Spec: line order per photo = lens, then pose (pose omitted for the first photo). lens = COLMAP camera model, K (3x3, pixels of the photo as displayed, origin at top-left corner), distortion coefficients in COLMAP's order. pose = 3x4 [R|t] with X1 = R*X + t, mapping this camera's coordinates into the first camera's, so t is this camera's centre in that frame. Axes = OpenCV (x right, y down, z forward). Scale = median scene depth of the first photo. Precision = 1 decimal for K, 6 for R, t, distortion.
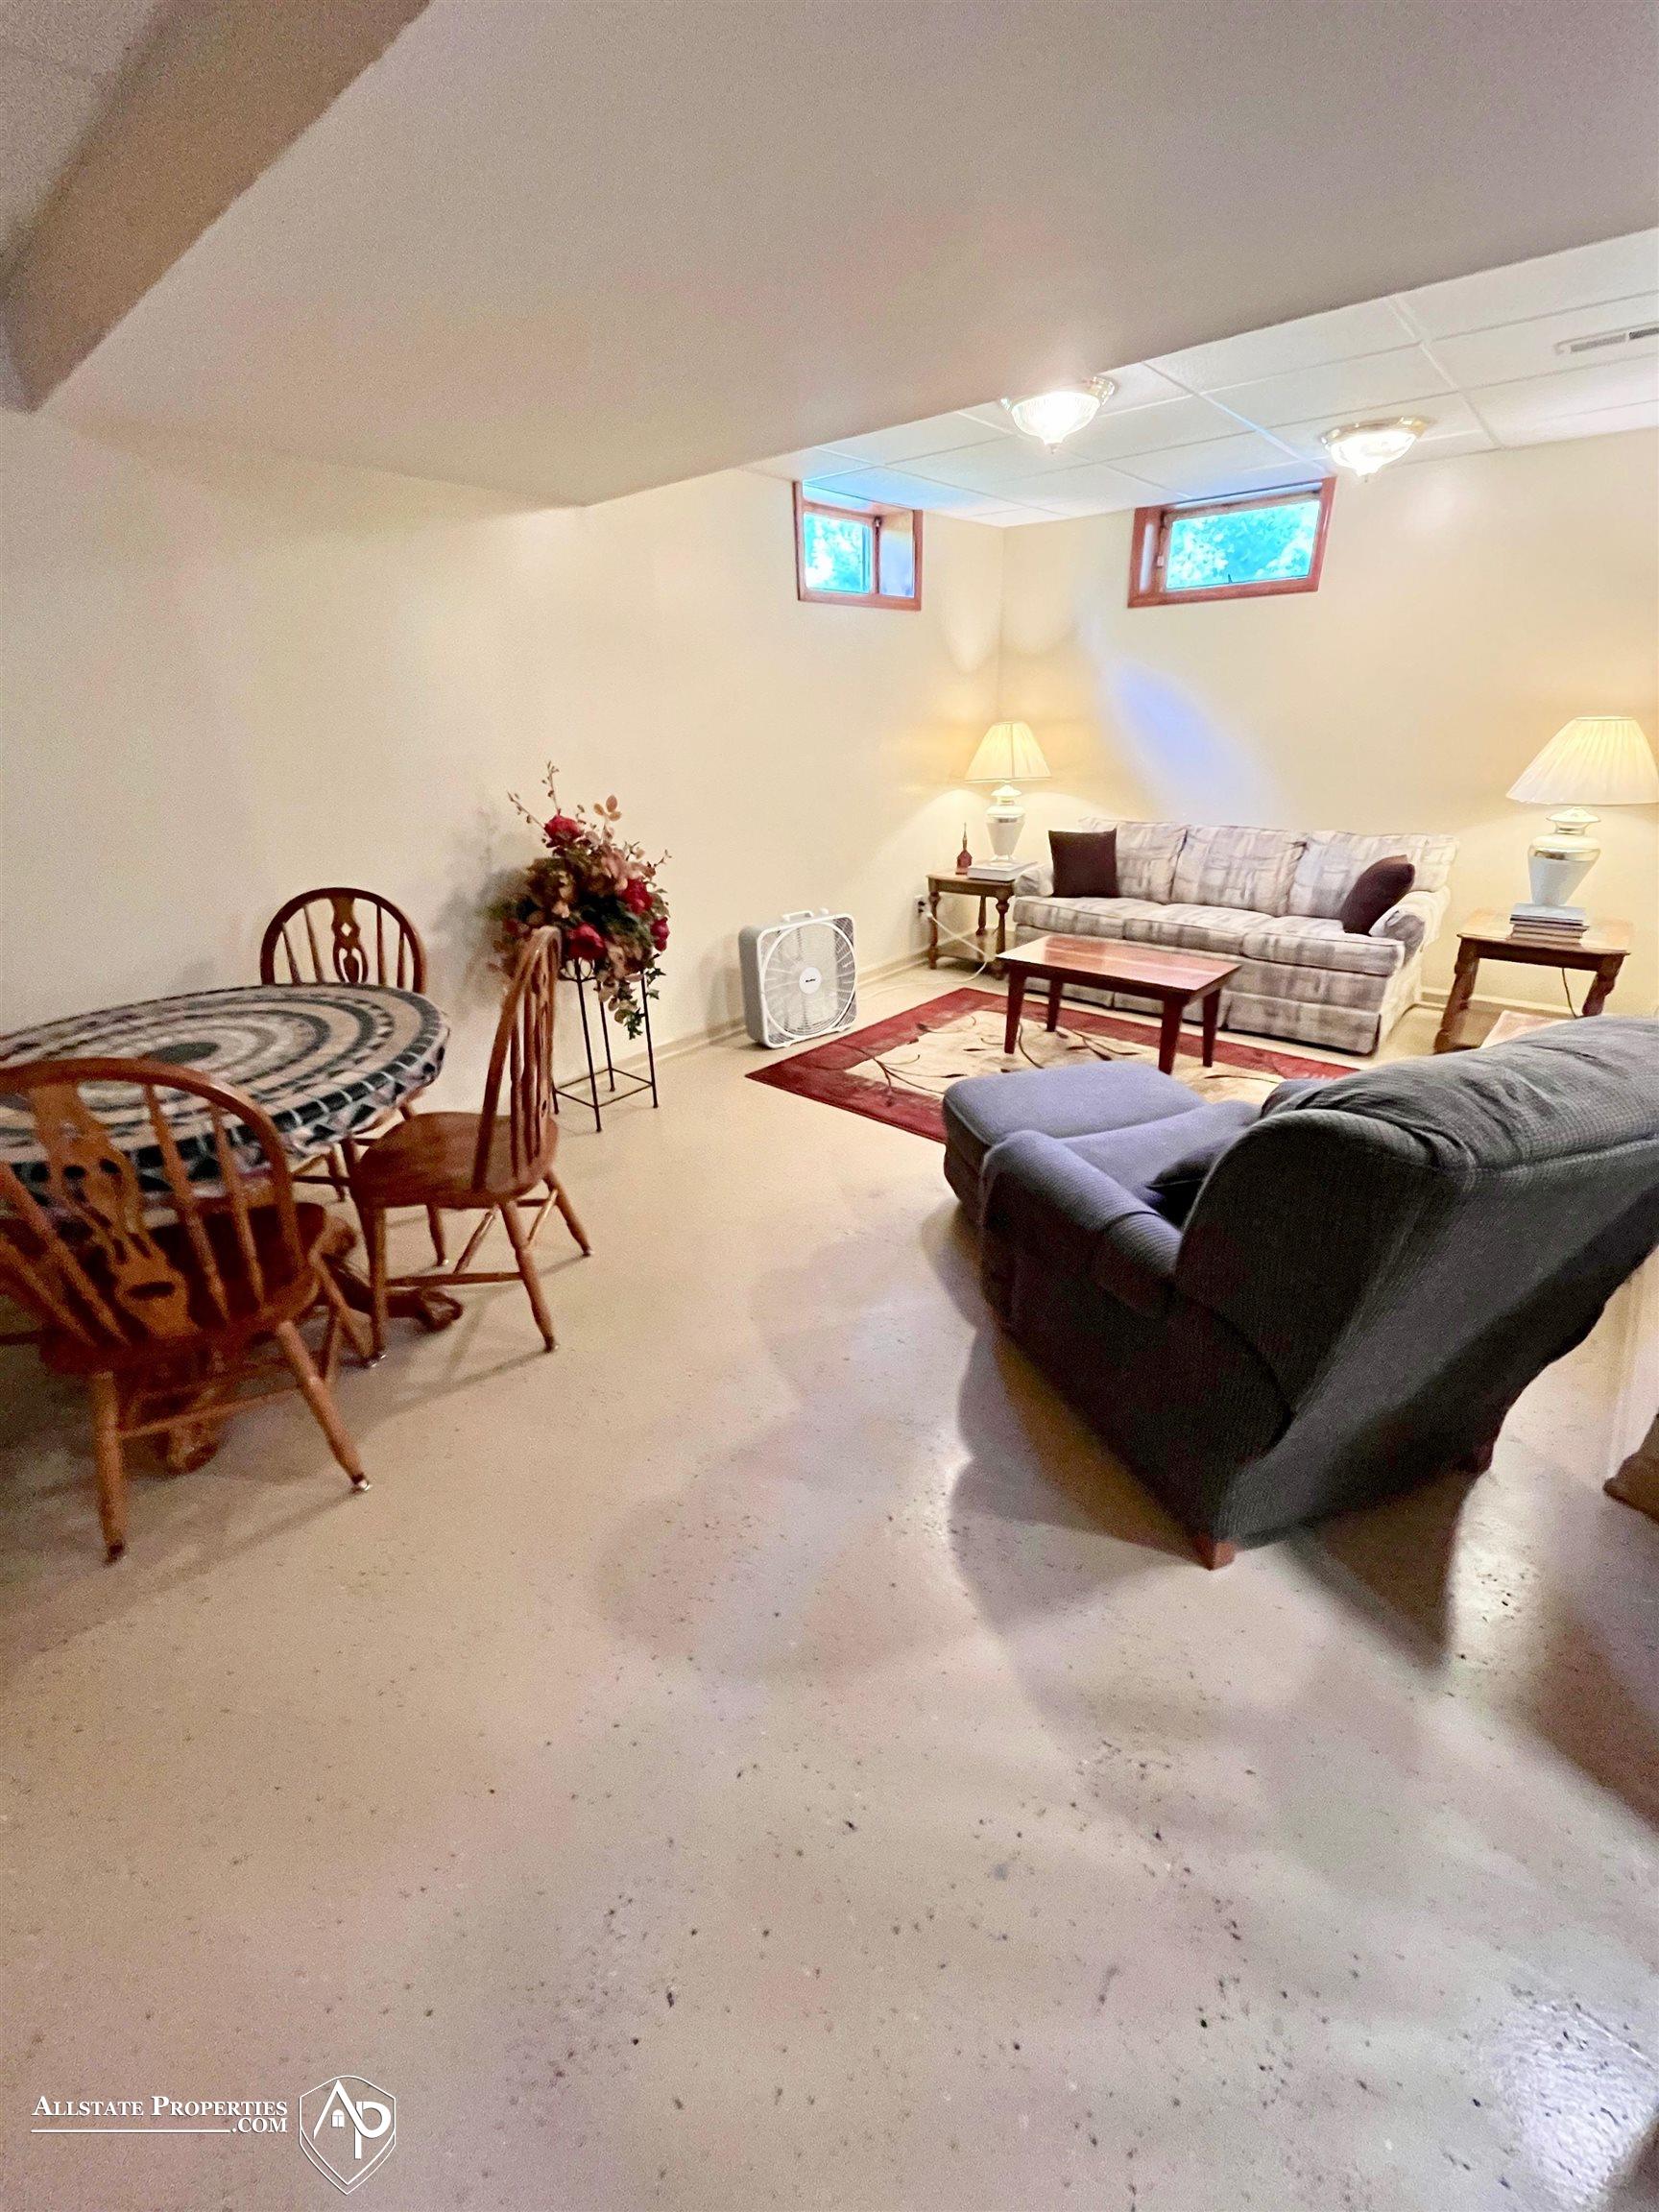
lens RADIAL K [[884.8, 0, 831.6], [0, 884.8, 1102.3], [0, 0, 1]] dist [-0.002941, -0.000944]
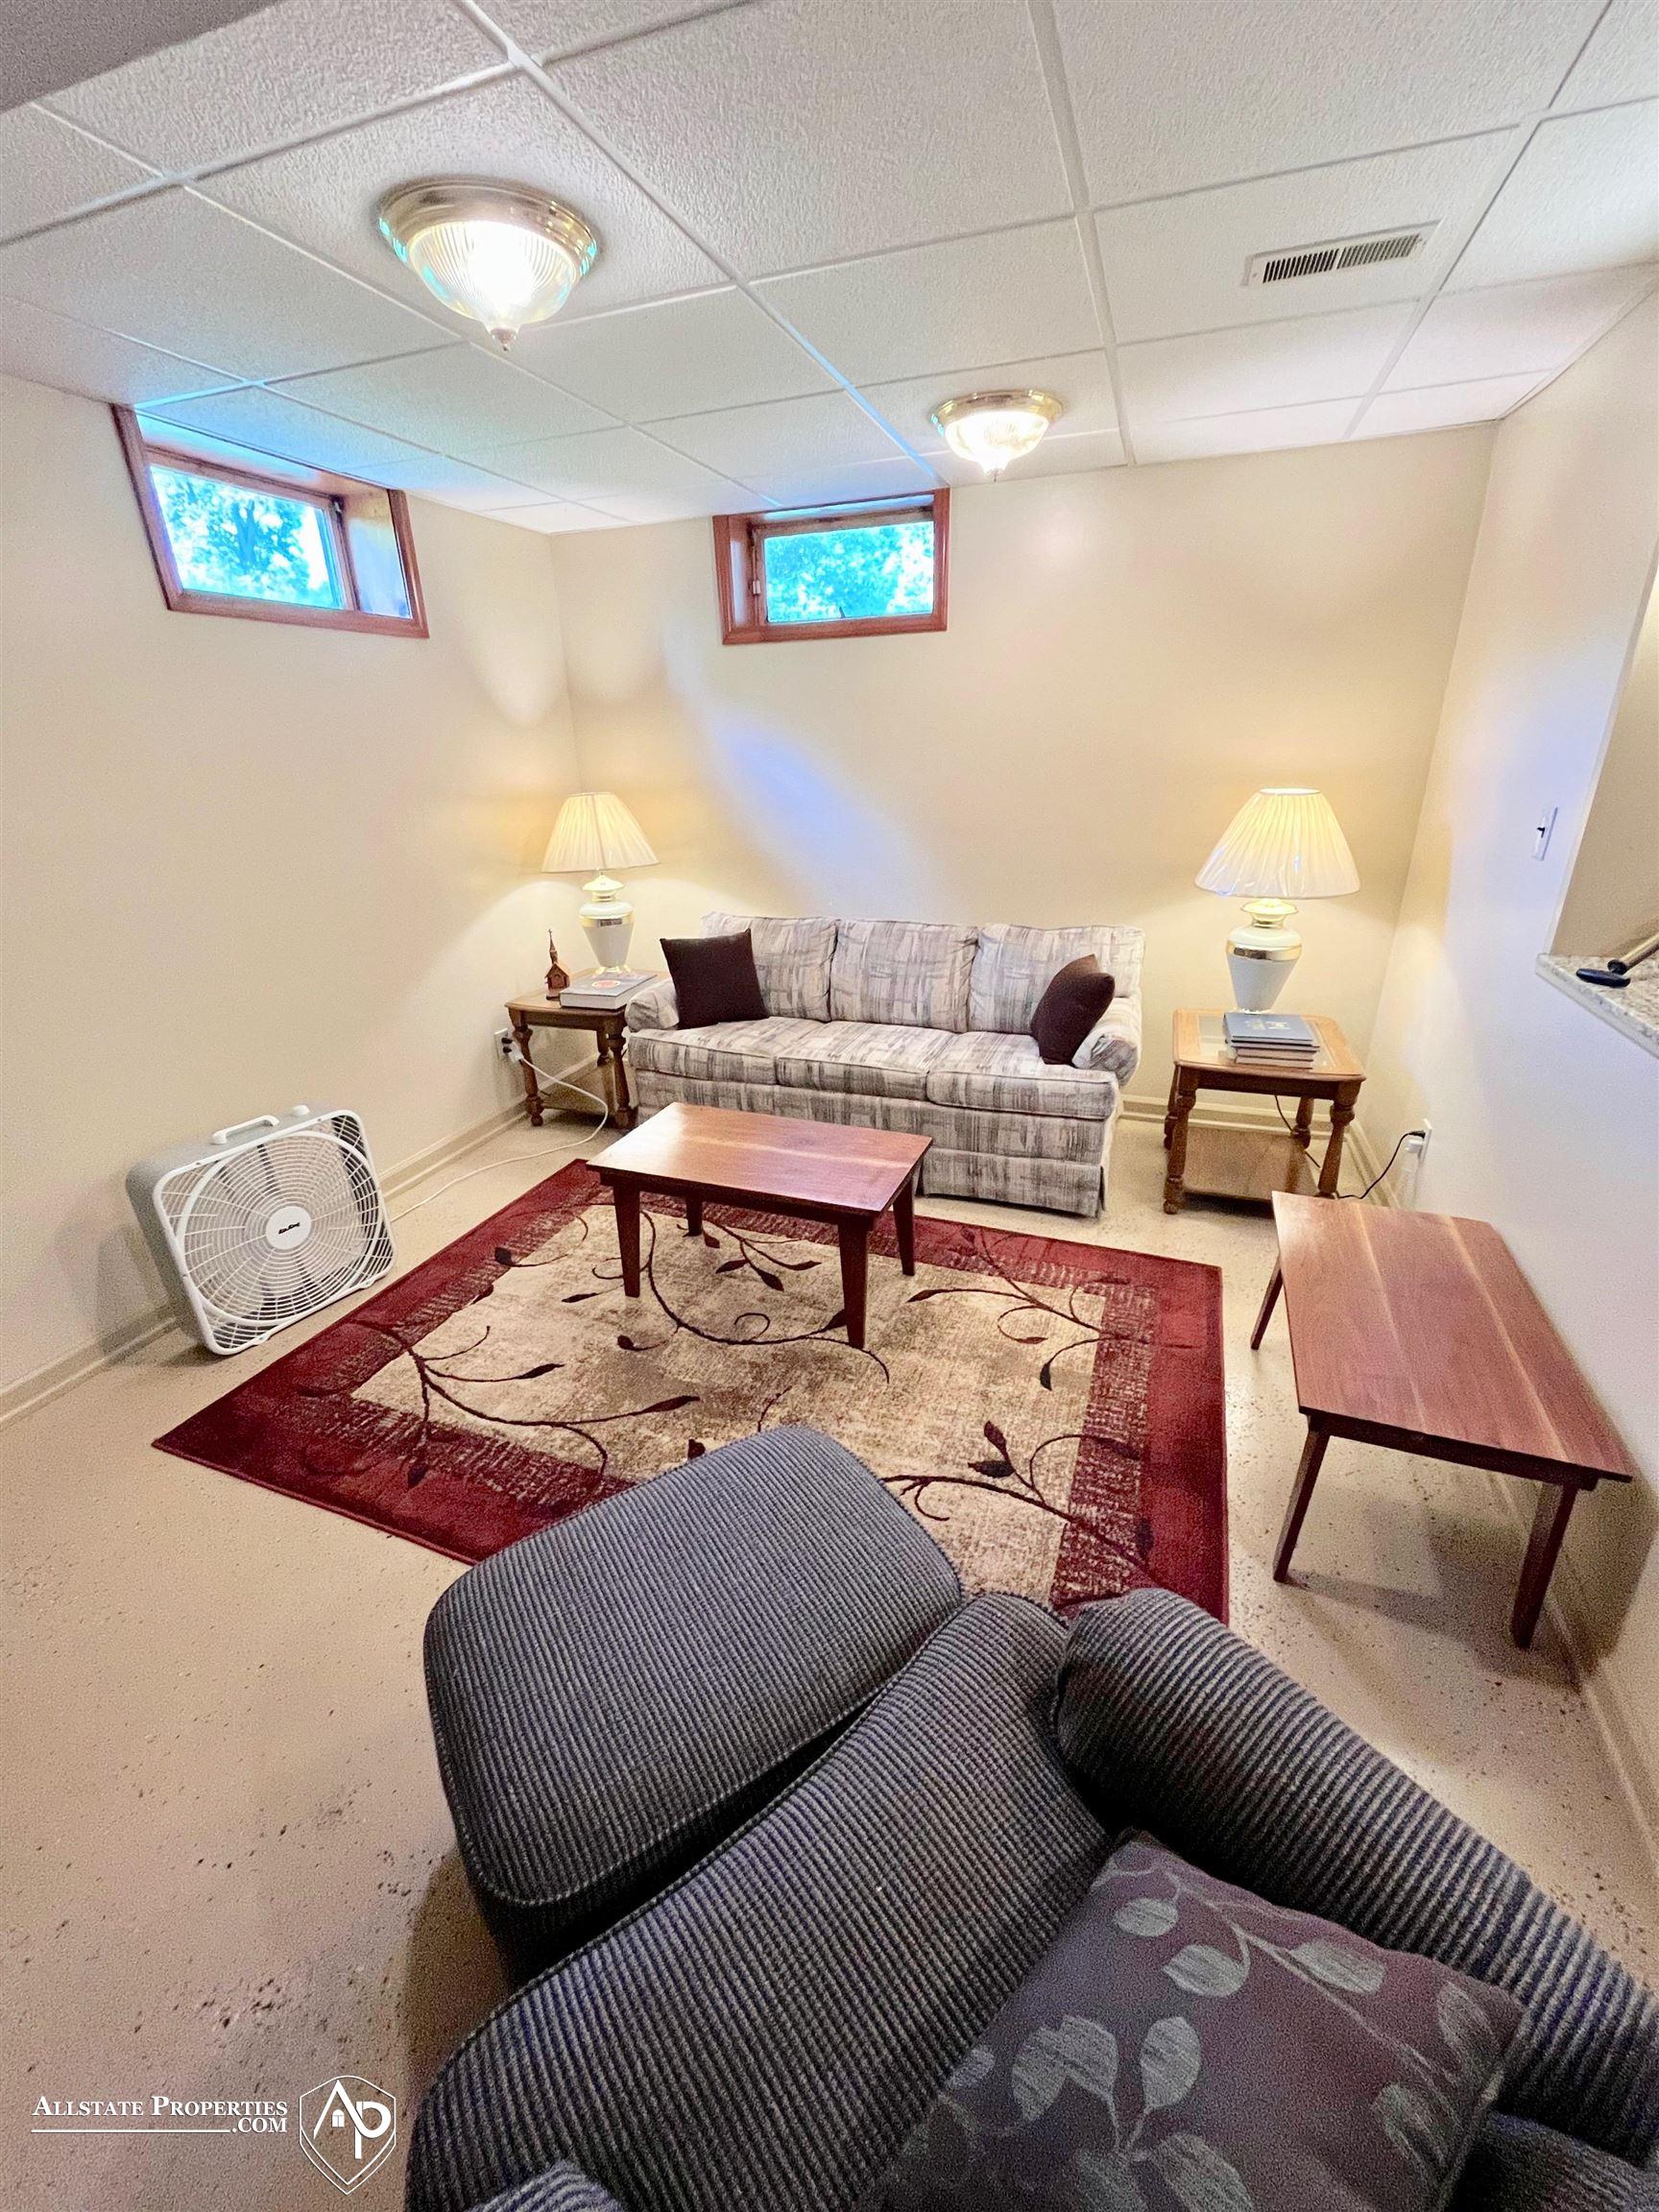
lens RADIAL K [[884.8, 0, 831.6], [0, 884.8, 1102.3], [0, 0, 1]] dist [-0.002941, -0.000944]
pose [[0.936429, -0.130422, 0.325714, 0.134261], [0.143372, 0.989540, -0.015963, -0.156071], [-0.320225, 0.061646, 0.945333, 0.297605]]
